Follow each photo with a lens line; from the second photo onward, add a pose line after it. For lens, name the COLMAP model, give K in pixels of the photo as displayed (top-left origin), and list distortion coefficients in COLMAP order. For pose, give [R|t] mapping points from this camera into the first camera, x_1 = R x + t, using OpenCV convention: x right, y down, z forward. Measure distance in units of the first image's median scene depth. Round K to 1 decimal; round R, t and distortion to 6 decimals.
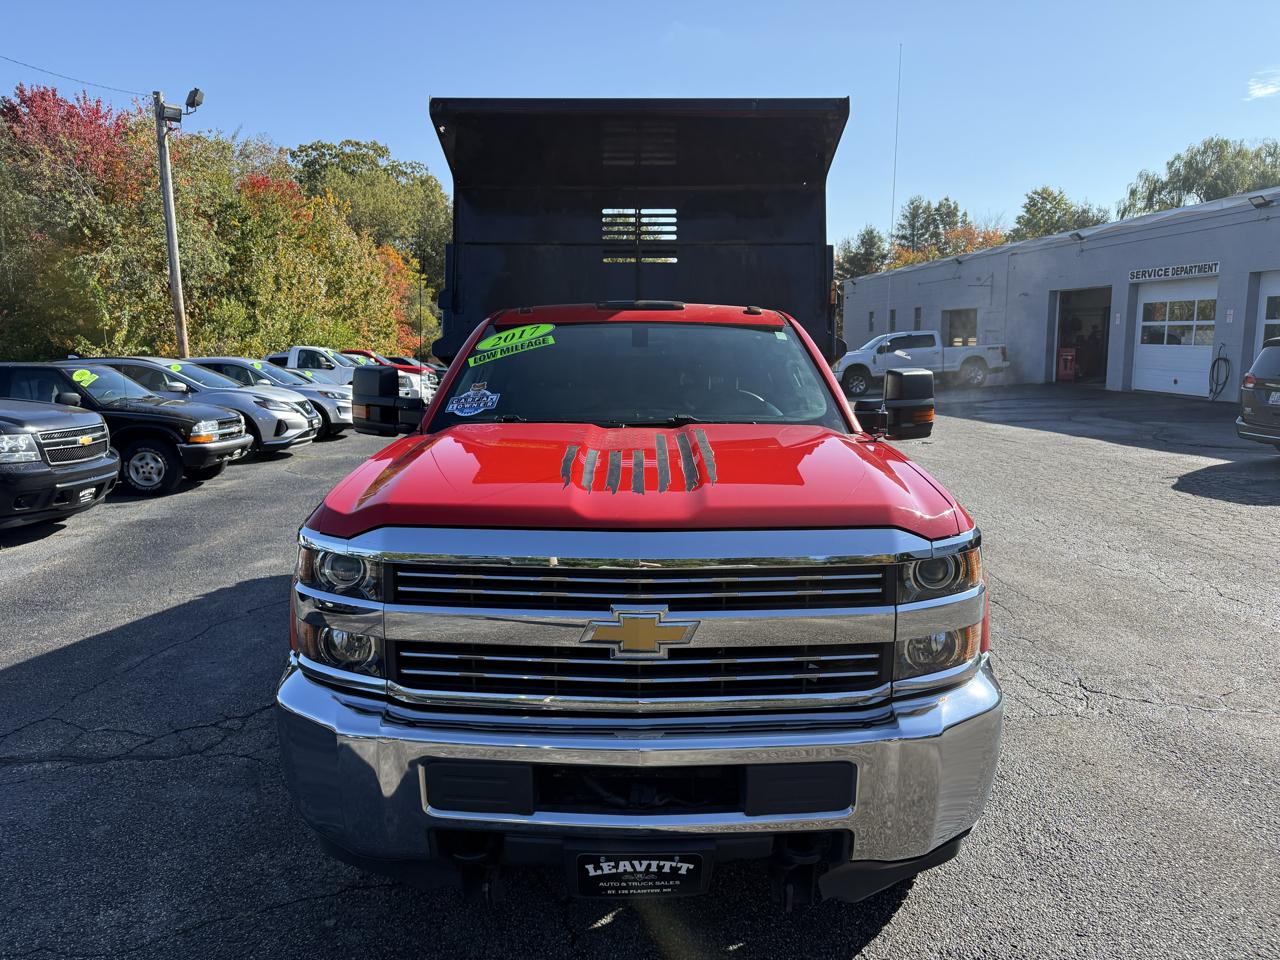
lens RADIAL K [[899.1, 0, 638.0], [0, 899.1, 474.8], [0, 0, 1]] dist [0.049848, -0.067059]
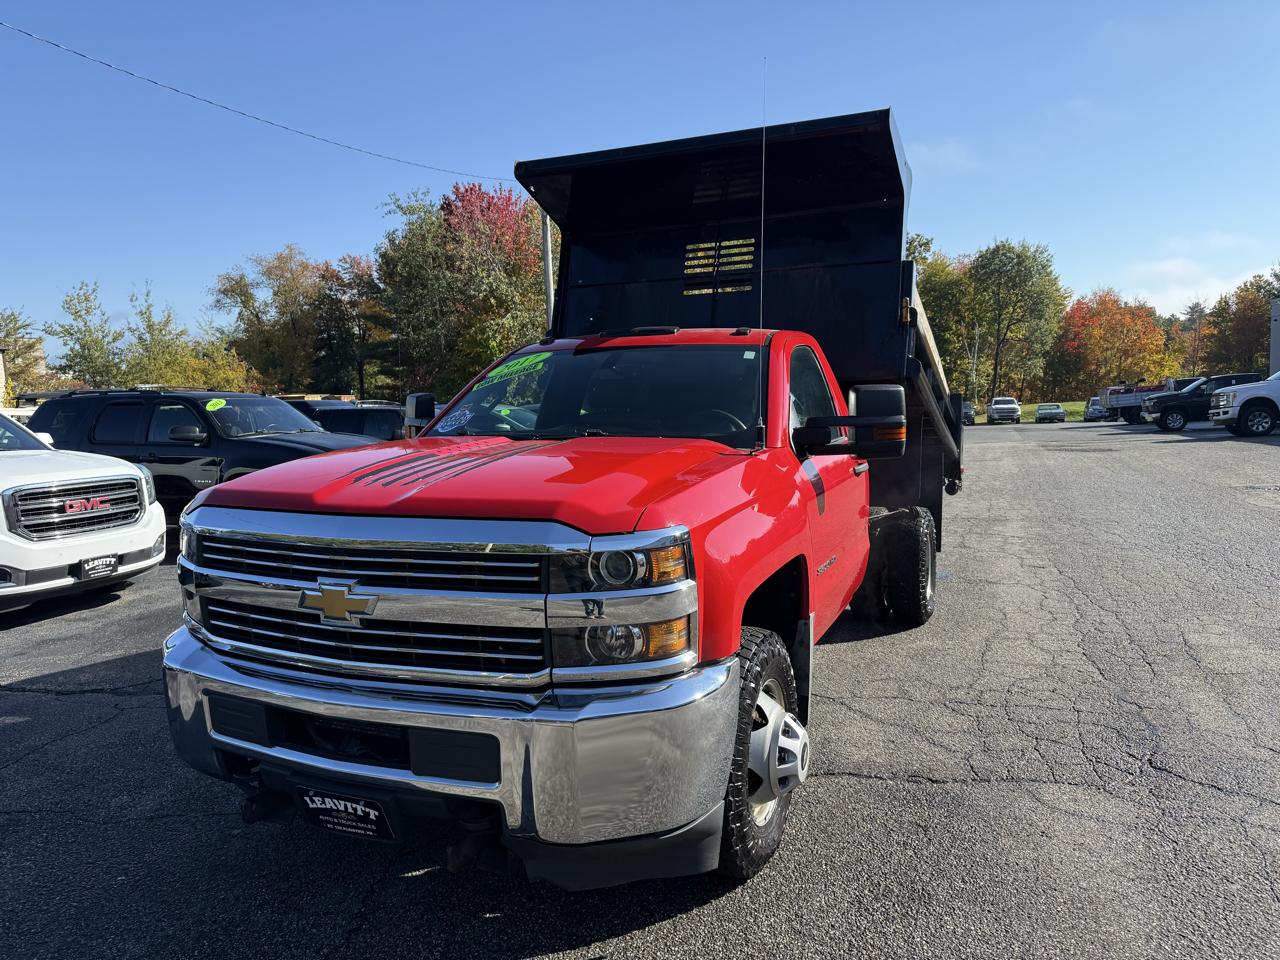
lens RADIAL K [[899.1, 0, 647.9], [0, 899.1, 480.1], [0, 0, 1]] dist [0.049848, -0.067059]
pose [[0.918610, 0.015061, -0.394879, 0.455614], [-0.031995, 0.998827, -0.036336, 0.025626], [0.393869, 0.046013, 0.918014, 0.039782]]
